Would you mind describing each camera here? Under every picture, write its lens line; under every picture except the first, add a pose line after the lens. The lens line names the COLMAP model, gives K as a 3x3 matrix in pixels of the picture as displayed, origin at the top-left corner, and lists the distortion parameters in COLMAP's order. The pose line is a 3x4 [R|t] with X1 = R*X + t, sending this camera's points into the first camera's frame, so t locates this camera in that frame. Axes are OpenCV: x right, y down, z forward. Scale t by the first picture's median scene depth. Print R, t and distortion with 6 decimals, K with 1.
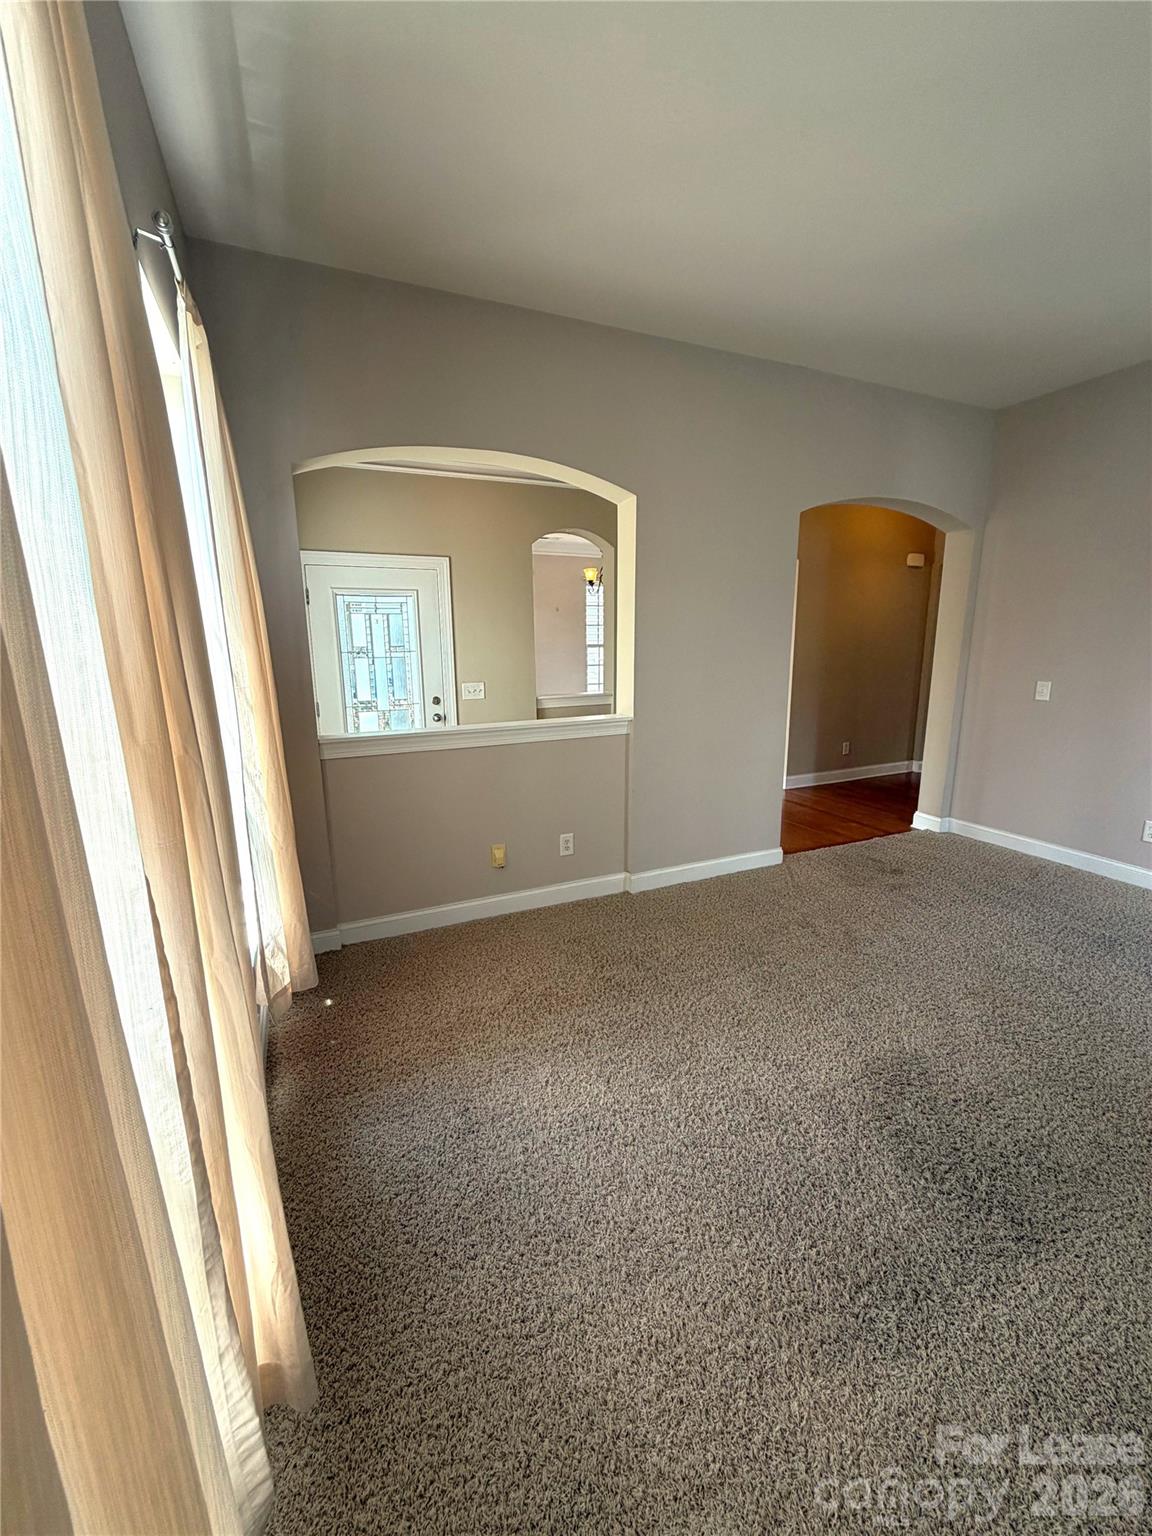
lens RADIAL K [[610.9, 0, 575.8], [0, 610.9, 773.2], [0, 0, 1]] dist [0.000496, -0.000940]
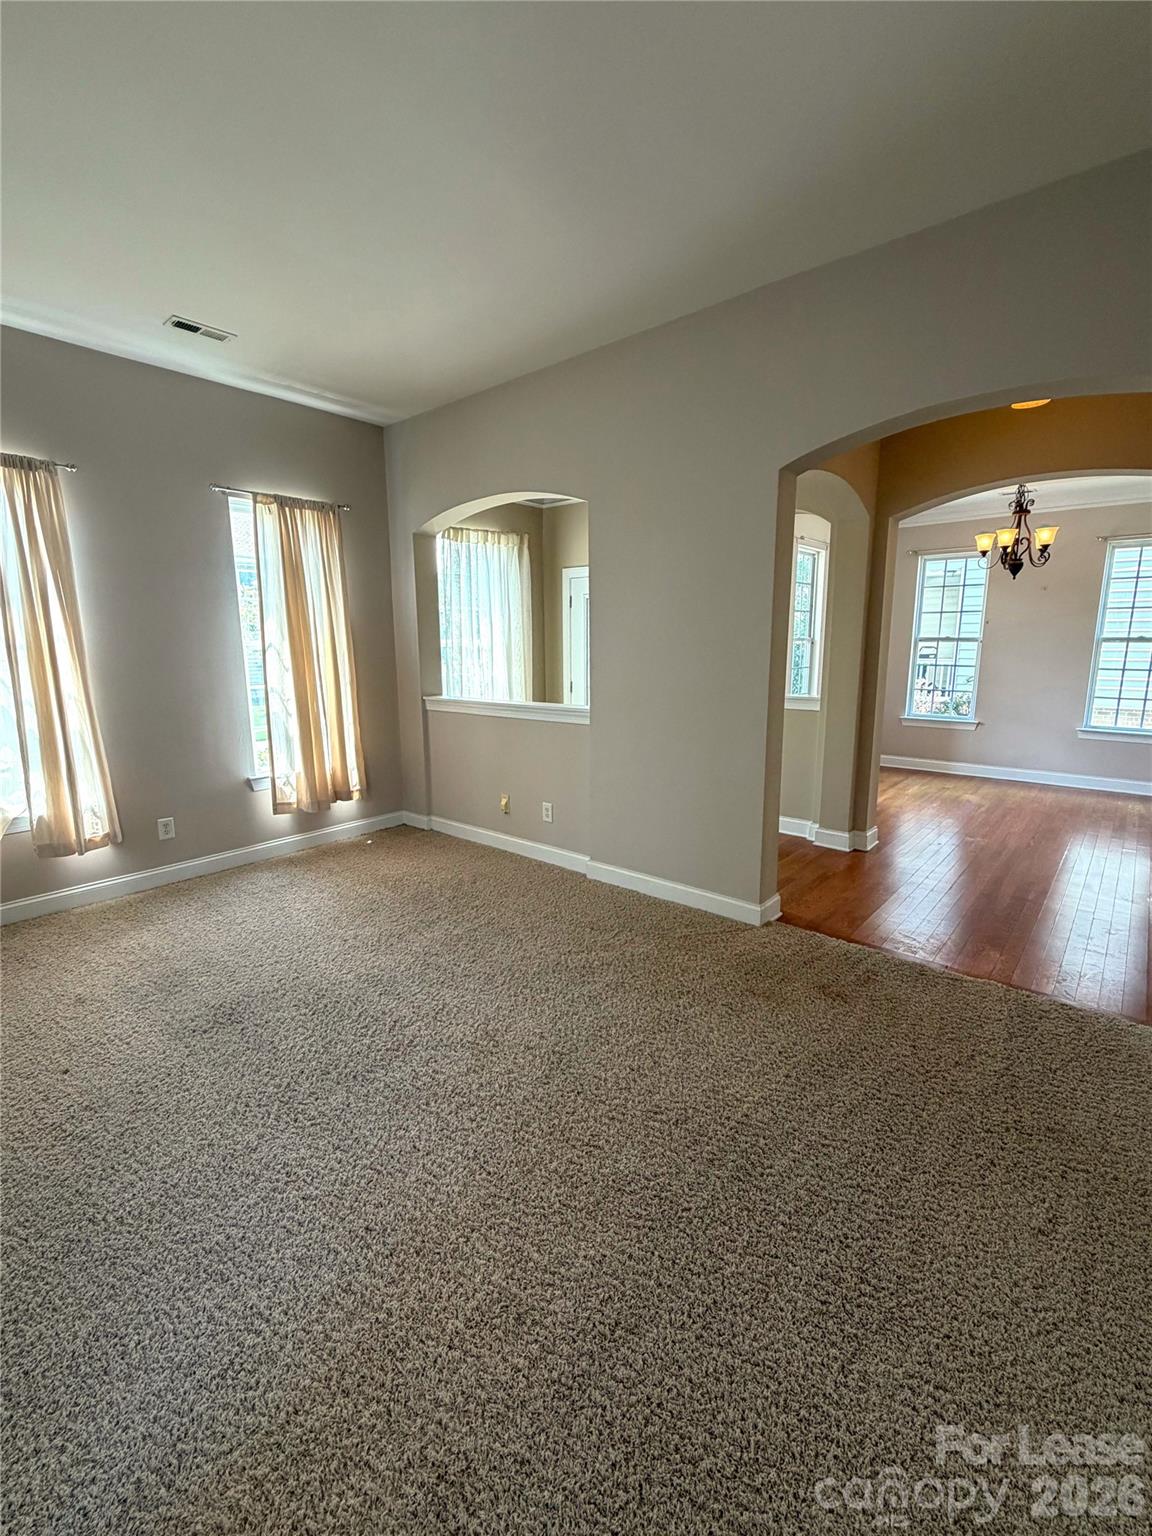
lens RADIAL K [[657.4, 0, 575.8], [0, 657.4, 771.9], [0, 0, 1]] dist [0.002226, 0.000045]
pose [[0.436366, 0.184941, -0.880557, 1.139242], [-0.186323, 0.976009, 0.112655, -0.112577], [0.880266, 0.114909, 0.460356, 0.482957]]
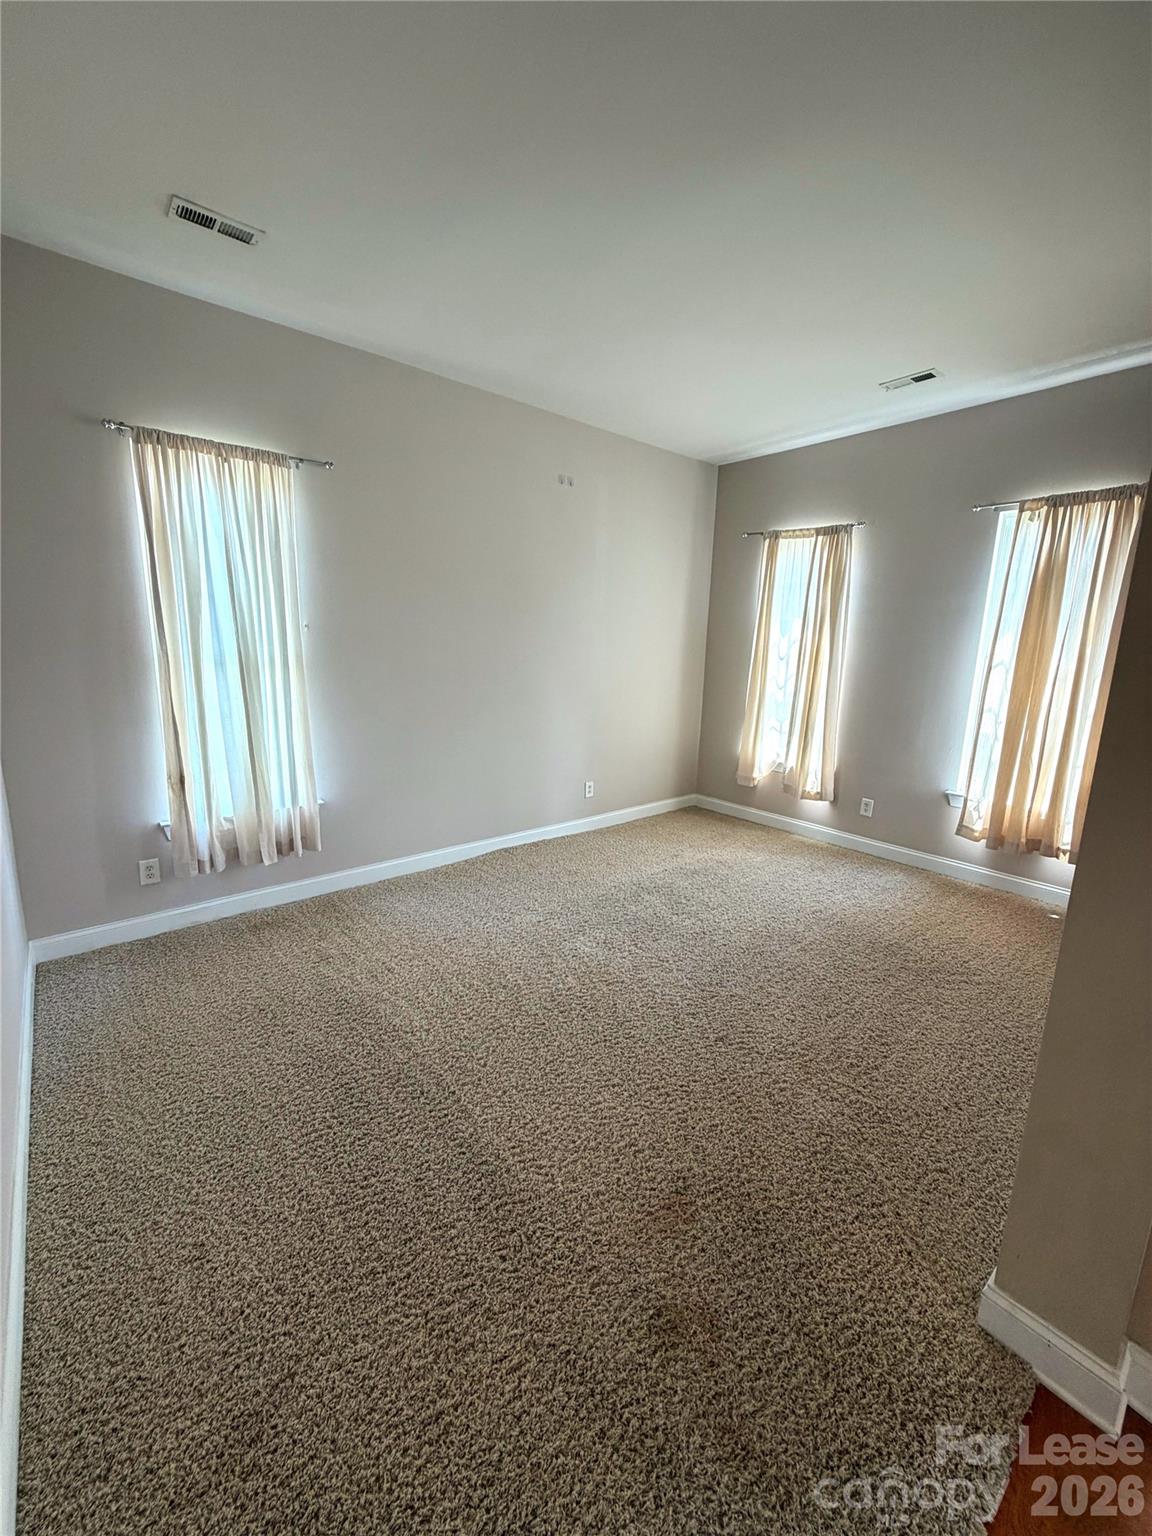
lens RADIAL K [[610.9, 0, 578.7], [0, 610.9, 771.6], [0, 0, 1]] dist [0.000496, -0.000940]
pose [[-0.957308, 0.043372, -0.285796, 0.775658], [-0.078522, 0.912488, 0.401497, -0.304899], [0.278200, 0.406798, -0.870127, 1.359051]]
